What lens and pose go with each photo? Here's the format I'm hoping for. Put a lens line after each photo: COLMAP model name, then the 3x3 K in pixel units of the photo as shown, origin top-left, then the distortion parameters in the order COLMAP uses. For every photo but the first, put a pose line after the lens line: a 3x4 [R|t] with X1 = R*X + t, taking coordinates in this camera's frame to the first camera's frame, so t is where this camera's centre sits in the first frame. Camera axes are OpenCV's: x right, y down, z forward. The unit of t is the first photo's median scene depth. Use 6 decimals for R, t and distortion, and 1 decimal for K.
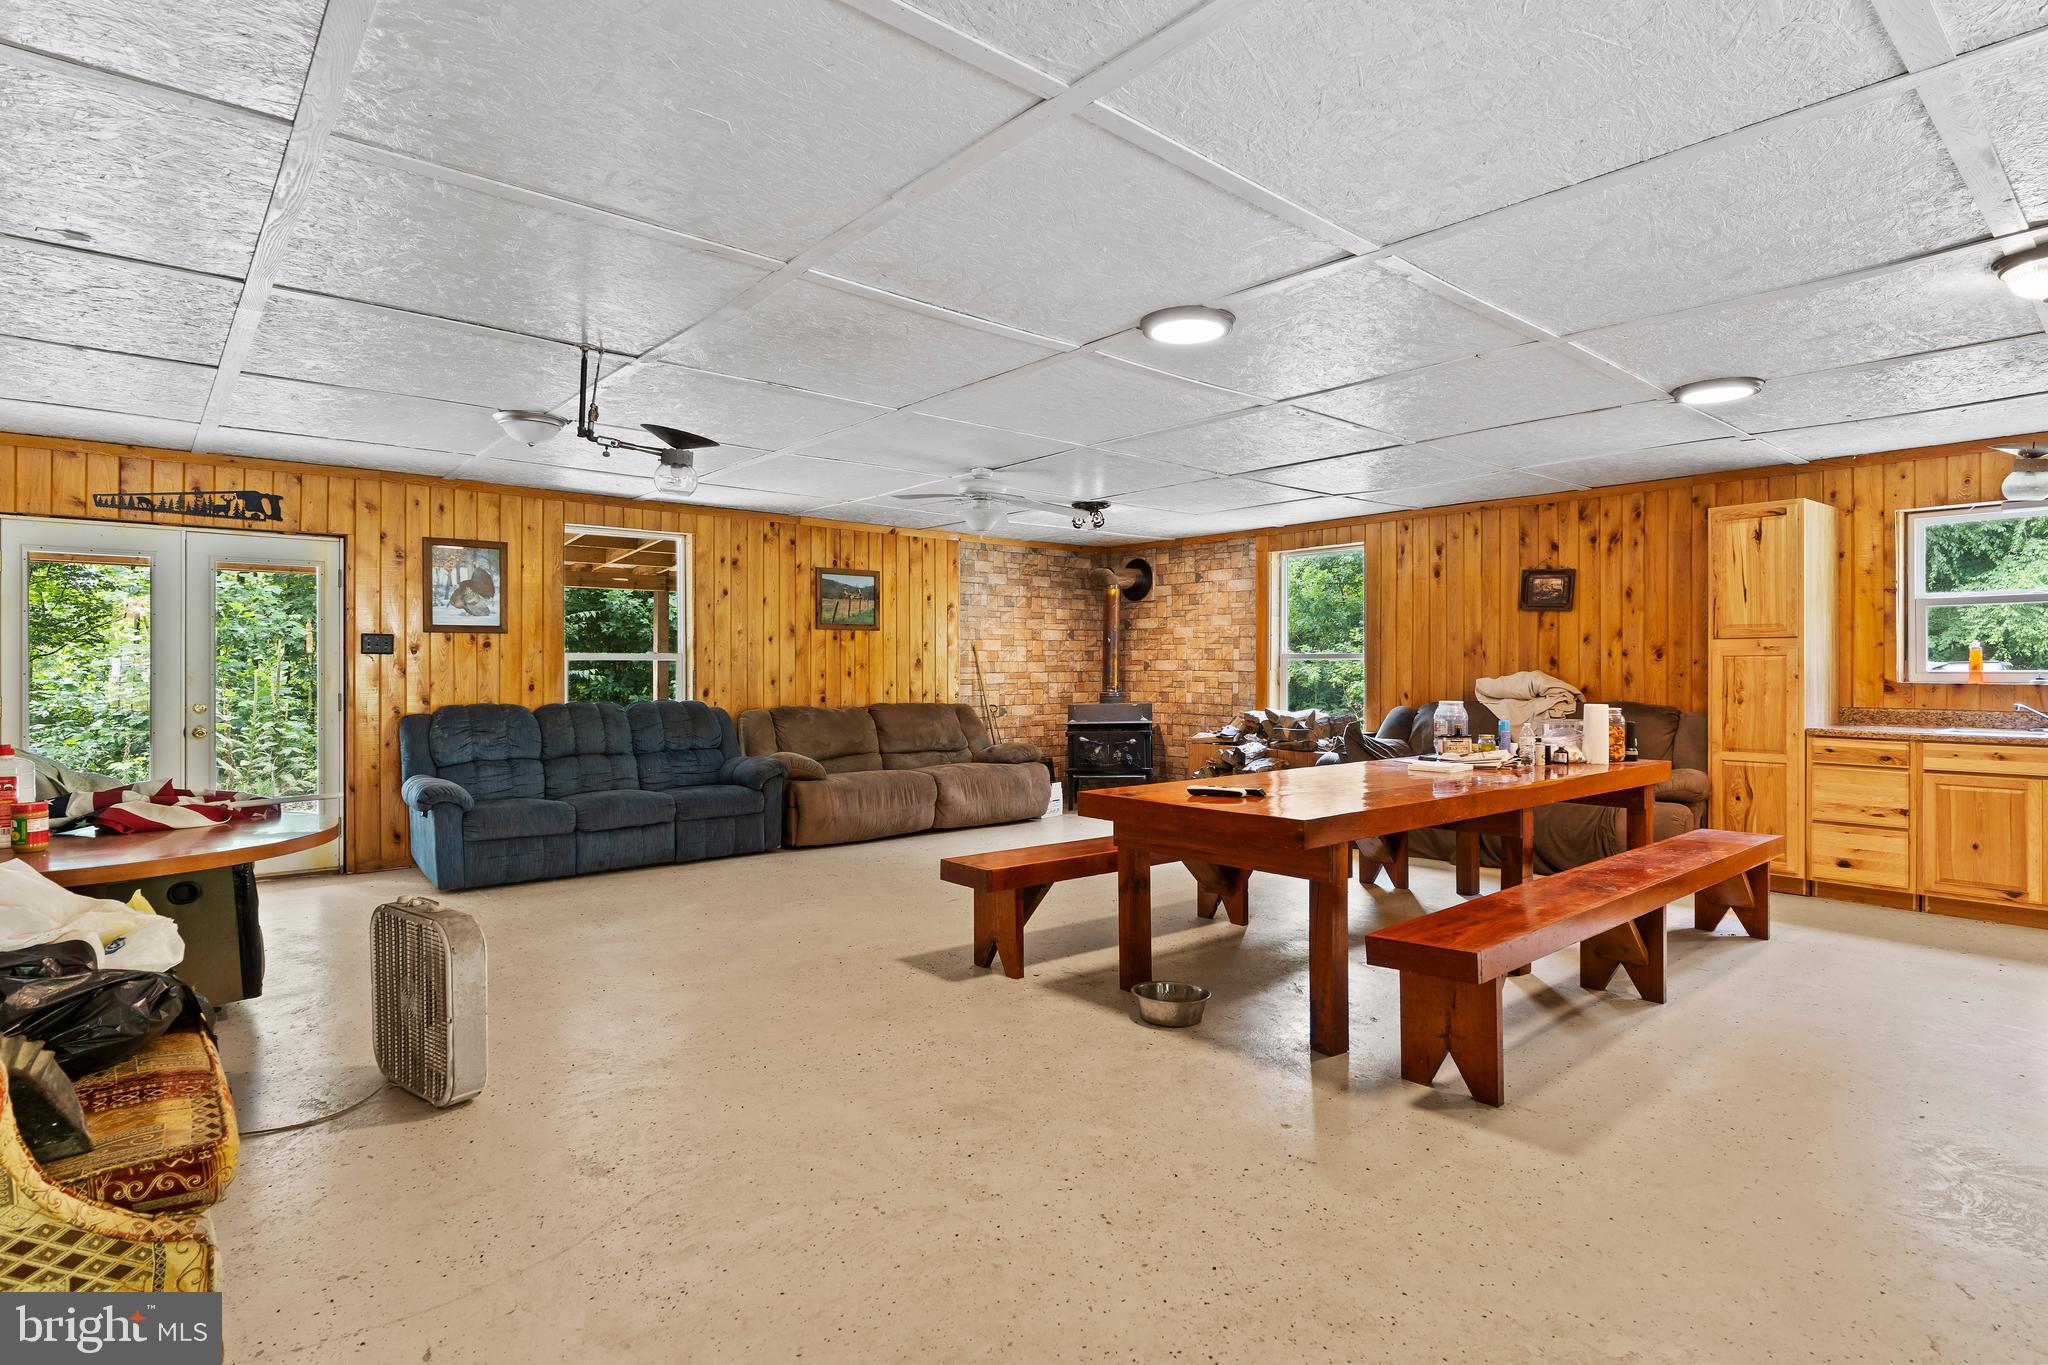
lens RADIAL K [[1049.1, 0, 1021.7], [0, 1049.1, 673.5], [0, 0, 1]] dist [-0.005183, -0.000281]
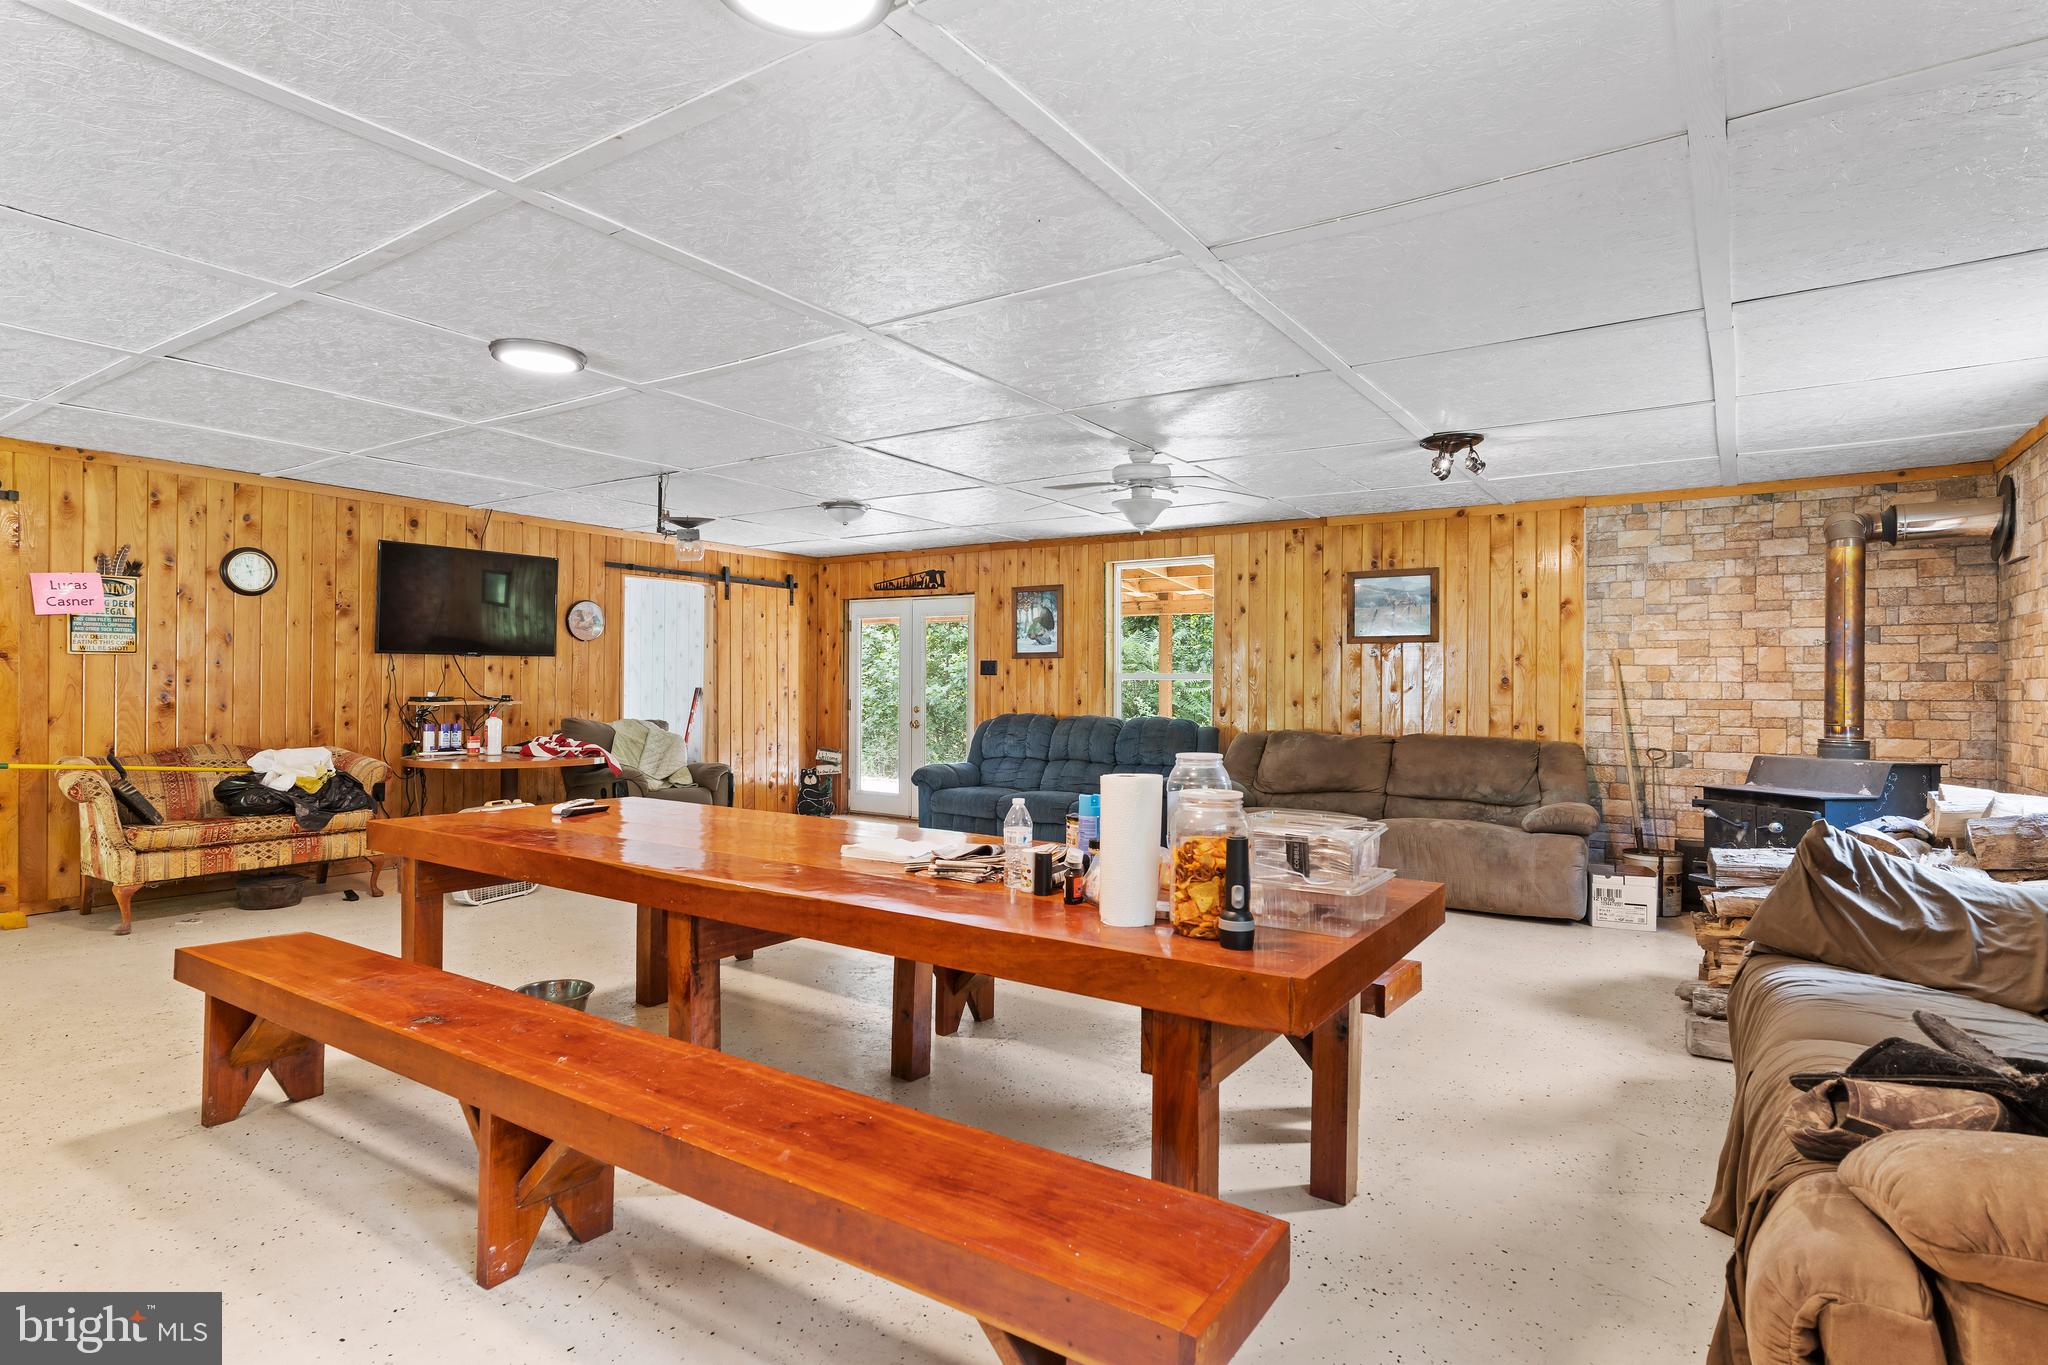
lens RADIAL K [[1049.1, 0, 1042.1], [0, 1049.1, 688.1], [0, 0, 1]] dist [-0.005183, -0.000281]
pose [[0.273394, 0.004333, -0.961892, 0.601004], [-0.015271, 0.999883, 0.000164, -0.002242], [0.961781, 0.014644, 0.273429, 0.554573]]
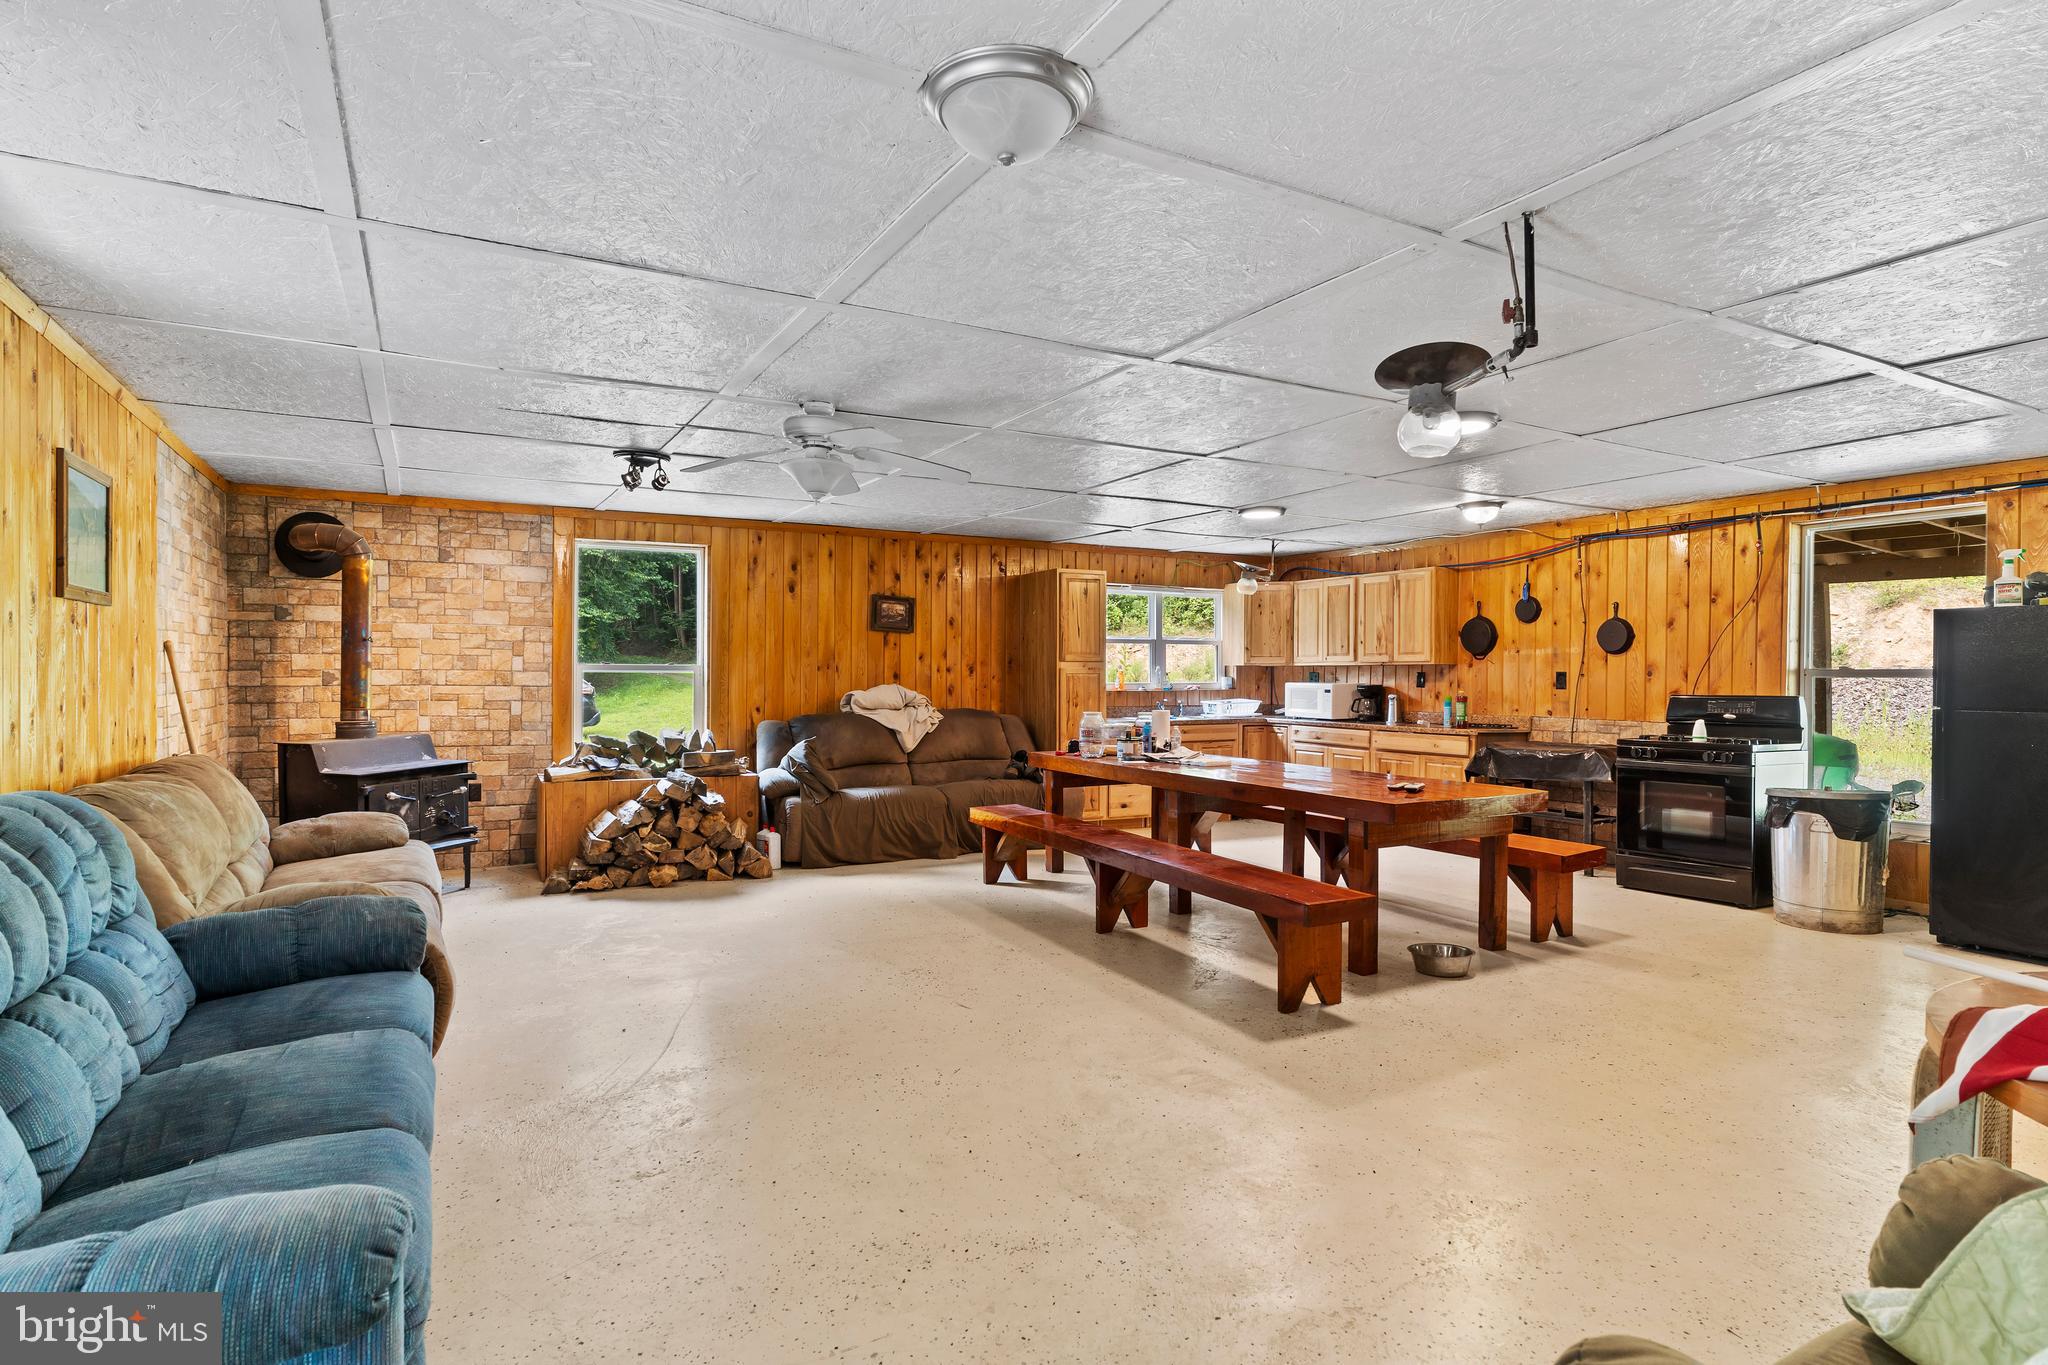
lens RADIAL K [[1049.1, 0, 1004.5], [0, 1049.1, 678.6], [0, 0, 1]] dist [-0.005183, -0.000281]
pose [[0.220616, -0.003514, 0.975354, -0.550635], [0.002057, 0.999993, 0.003138, -0.010746], [-0.975359, 0.001314, 0.220622, 0.574496]]
